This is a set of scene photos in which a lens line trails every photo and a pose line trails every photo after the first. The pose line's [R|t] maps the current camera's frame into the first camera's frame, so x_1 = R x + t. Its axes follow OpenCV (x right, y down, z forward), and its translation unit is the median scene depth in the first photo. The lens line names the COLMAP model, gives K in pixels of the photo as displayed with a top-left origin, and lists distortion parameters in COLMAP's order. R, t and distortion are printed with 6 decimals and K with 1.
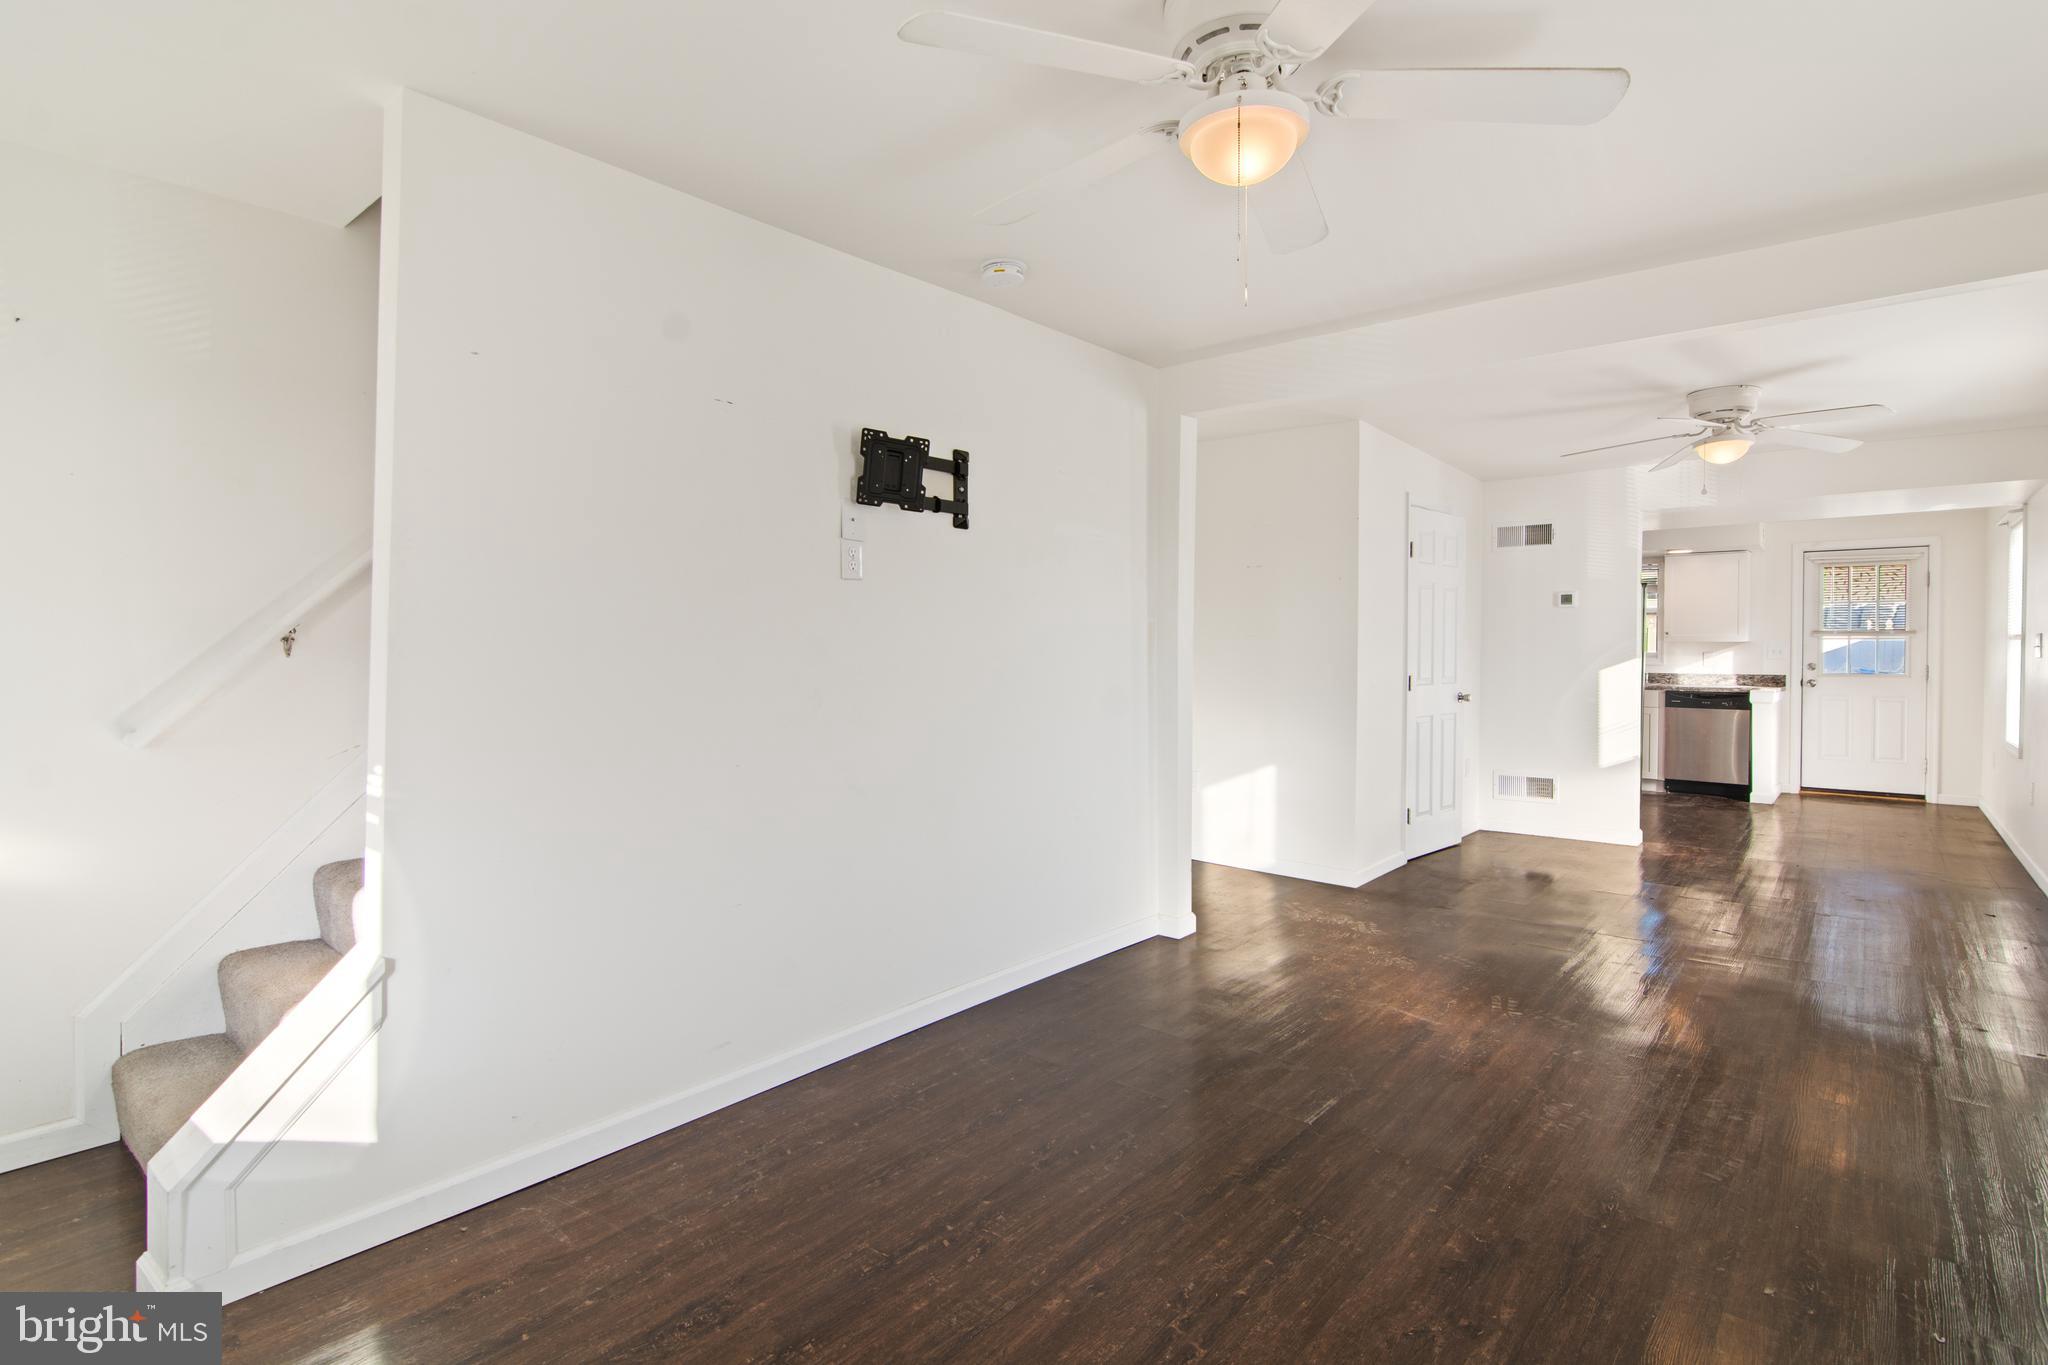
lens RADIAL K [[997.1, 0, 1039.4], [0, 997.1, 668.4], [0, 0, 1]] dist [-0.006241, -0.001254]
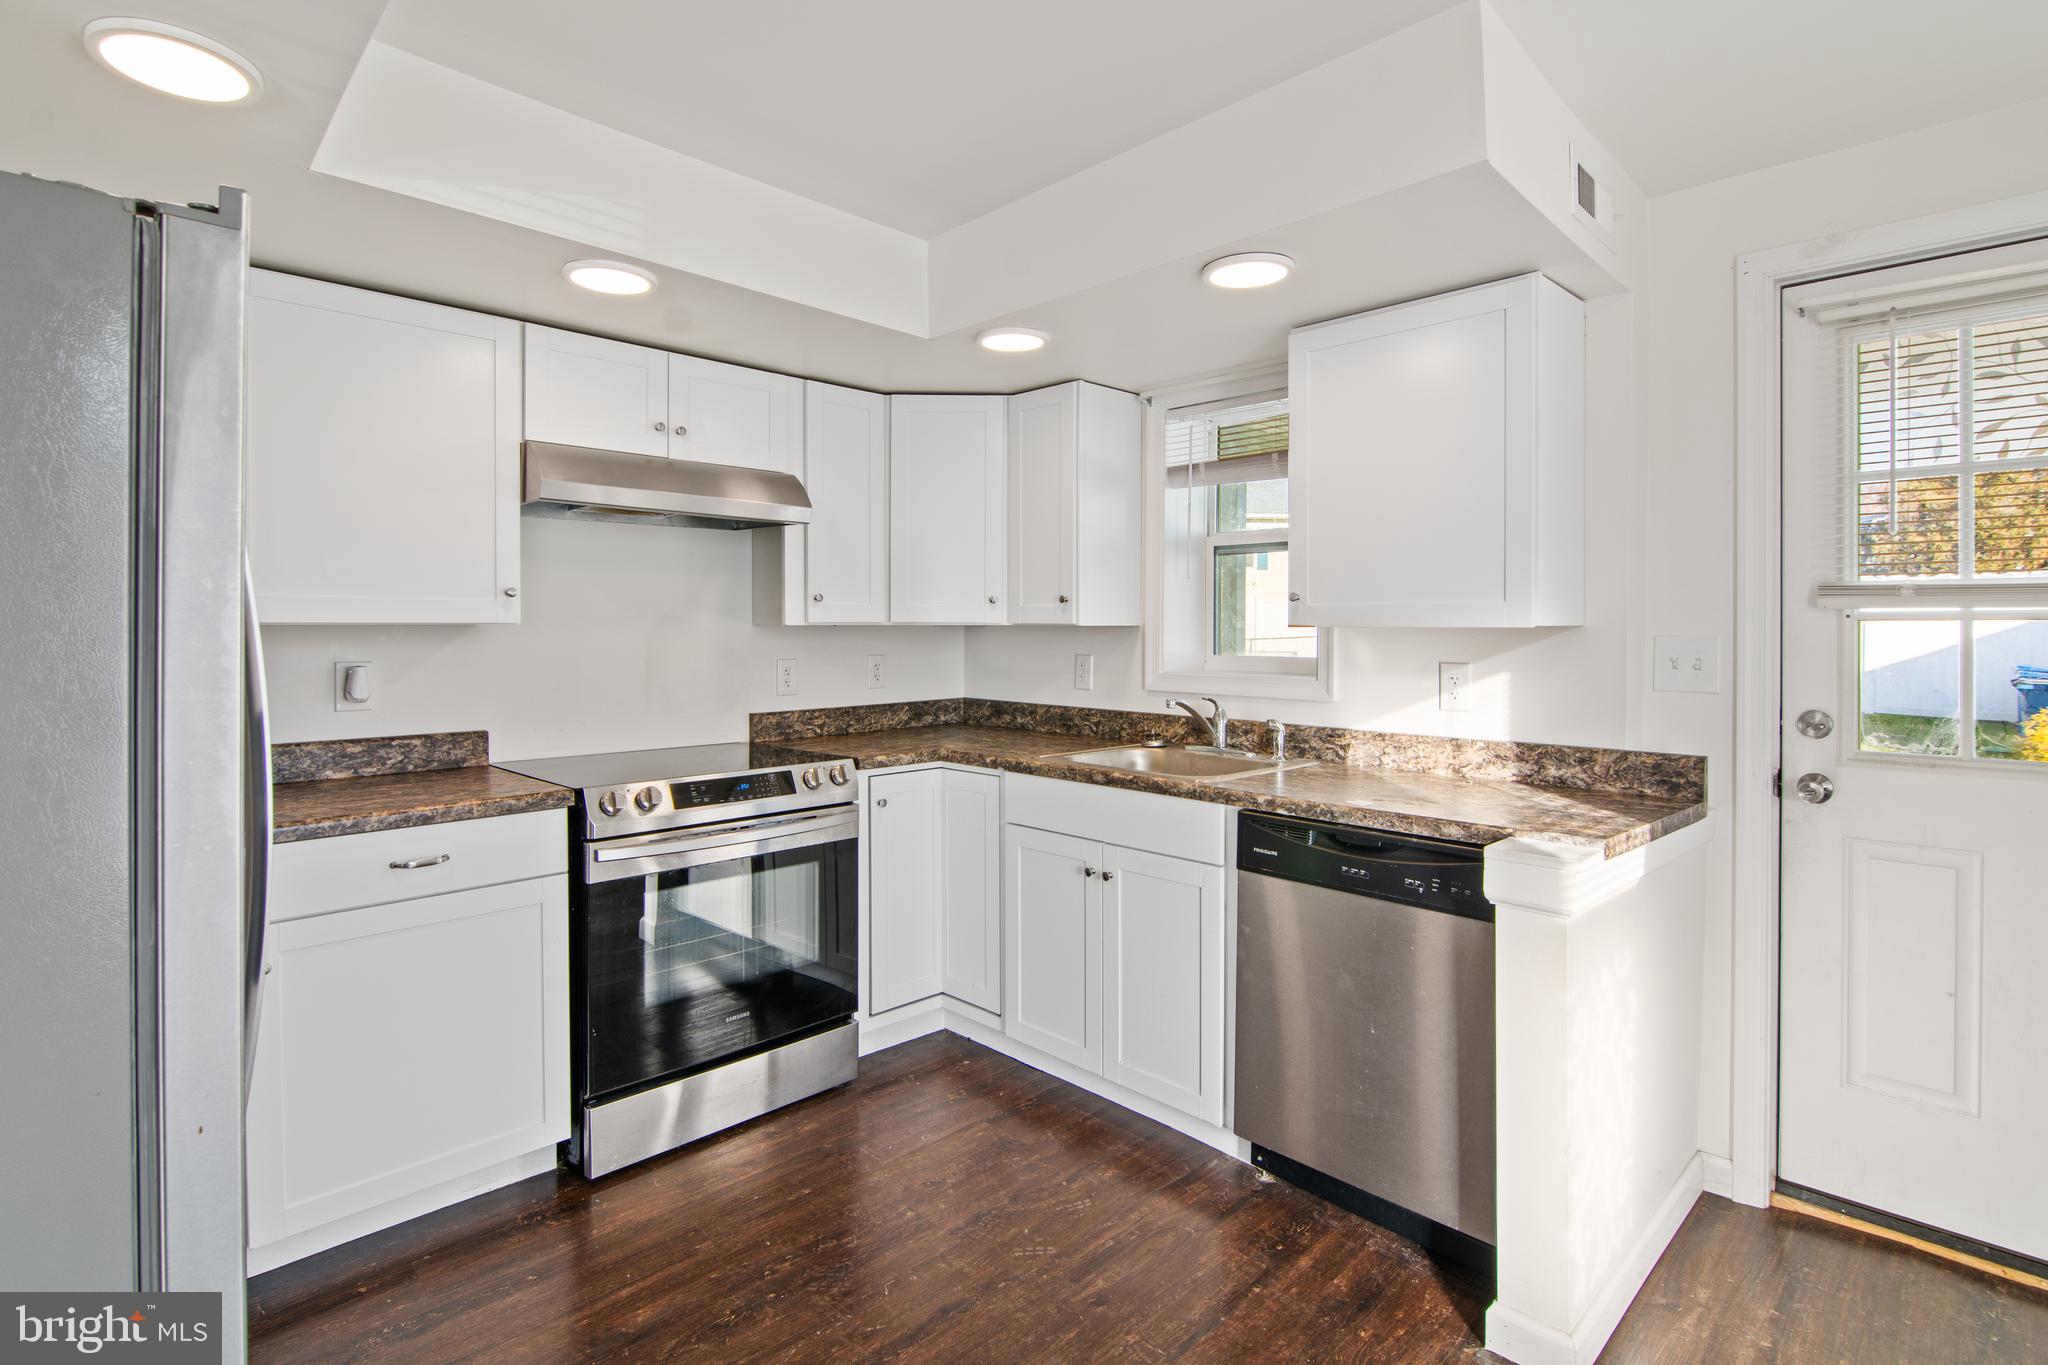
lens RADIAL K [[998.9, 0, 1036.1], [0, 998.9, 643.2], [0, 0, 1]] dist [0.002317, -0.010991]
pose [[0.995991, 0.000998, -0.089451, 0.849455], [-0.001870, 0.999952, -0.009656, -0.028298], [0.089437, 0.009785, 0.995944, 1.026277]]
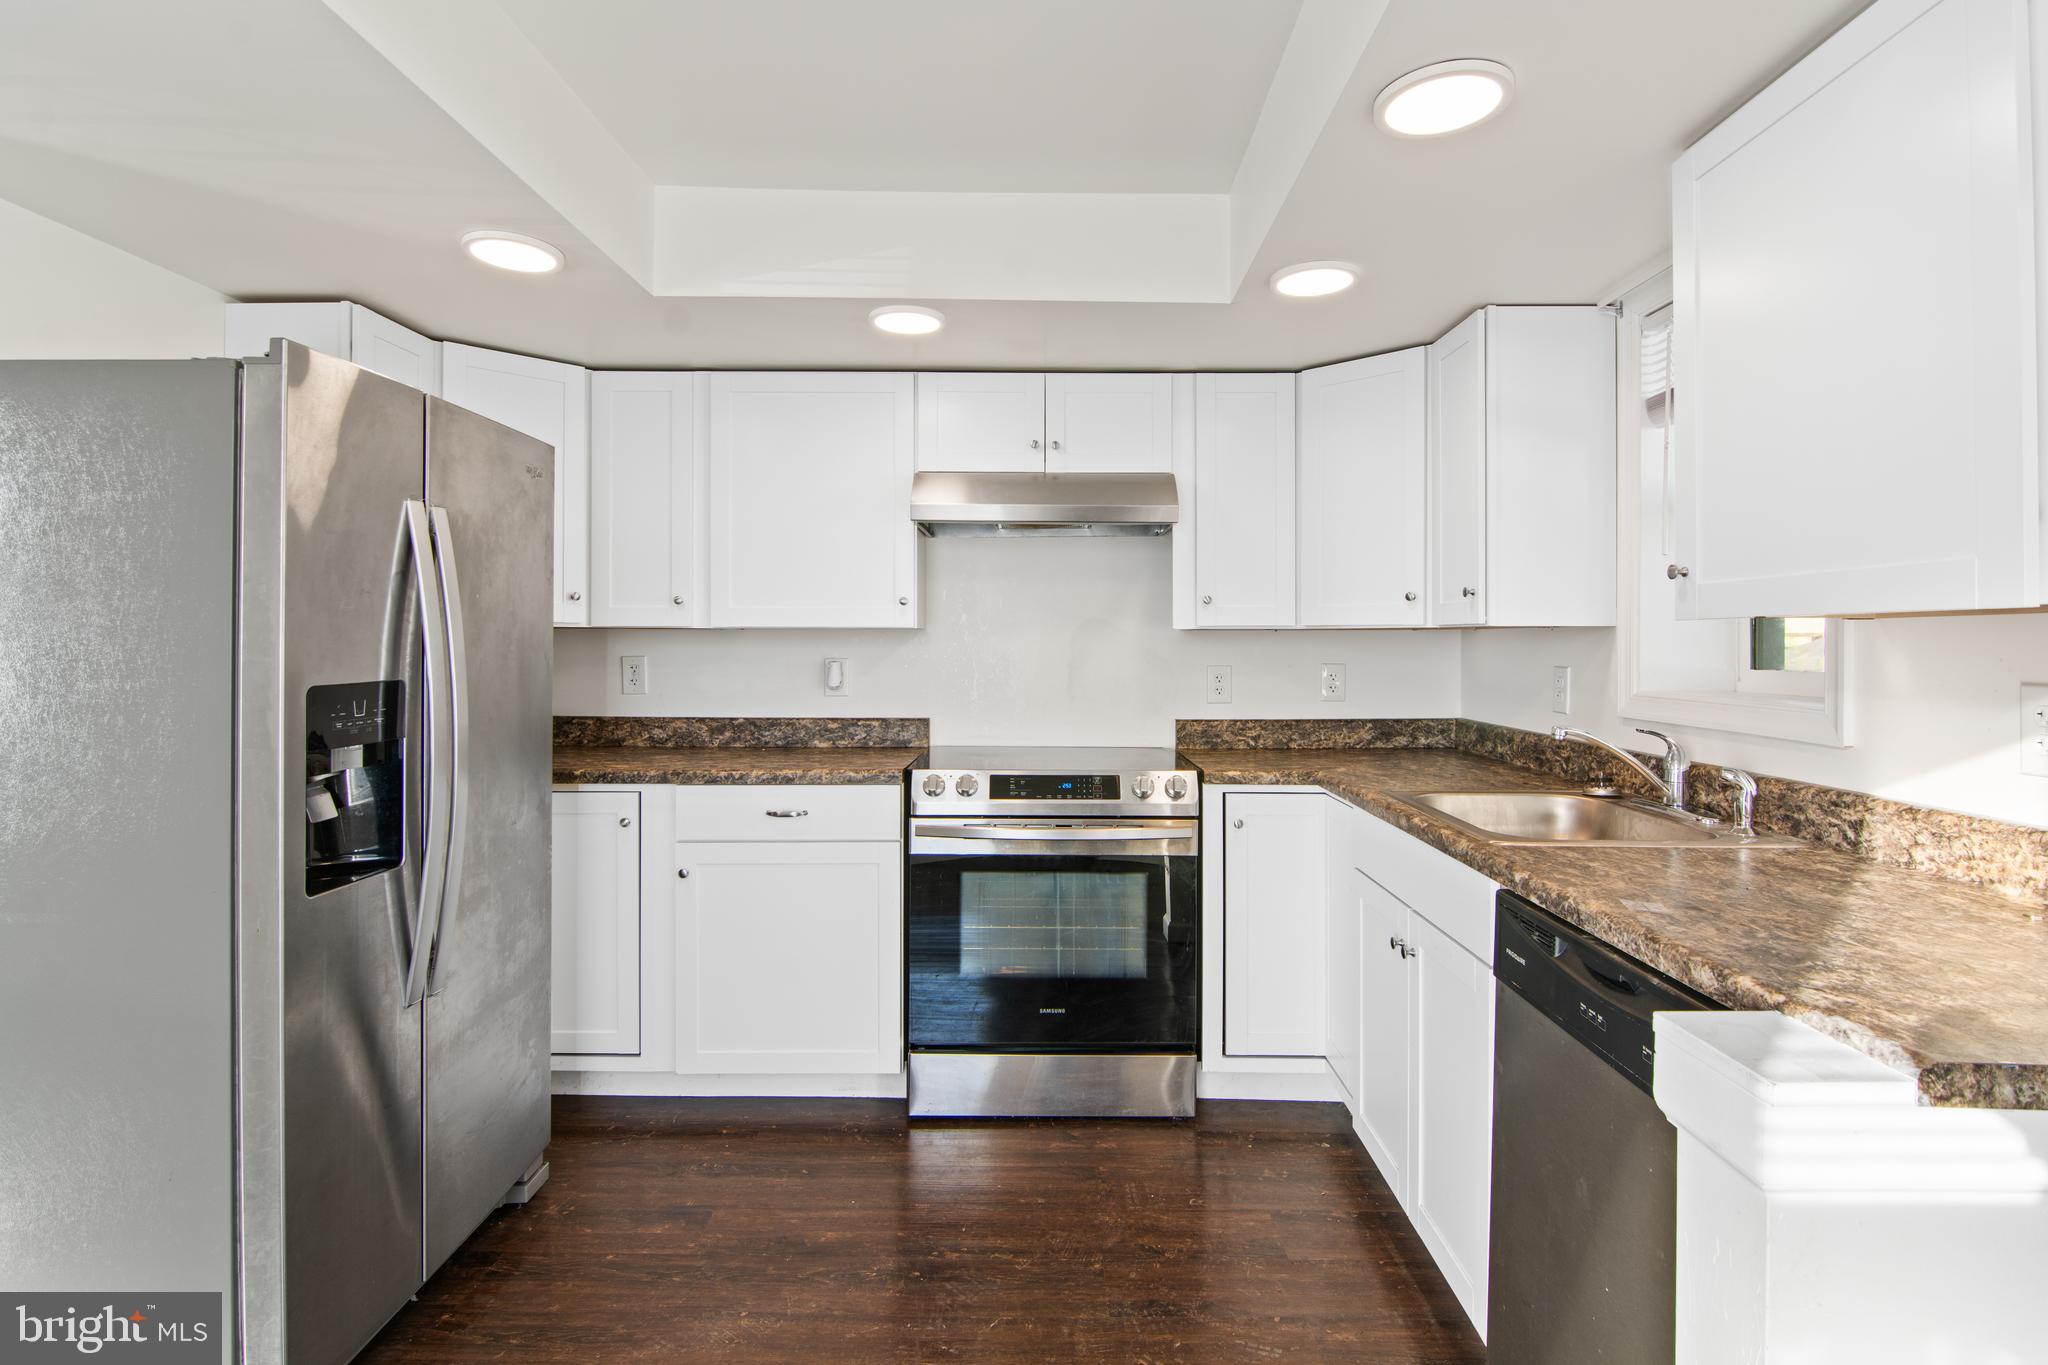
lens RADIAL K [[998.9, 0, 1036.1], [0, 998.9, 643.2], [0, 0, 1]] dist [0.002317, -0.010991]
pose [[0.633850, -0.000946, -0.773455, 1.016054], [-0.020986, 0.999610, -0.018421, -0.024561], [0.773171, 0.027908, 0.633583, 1.155530]]
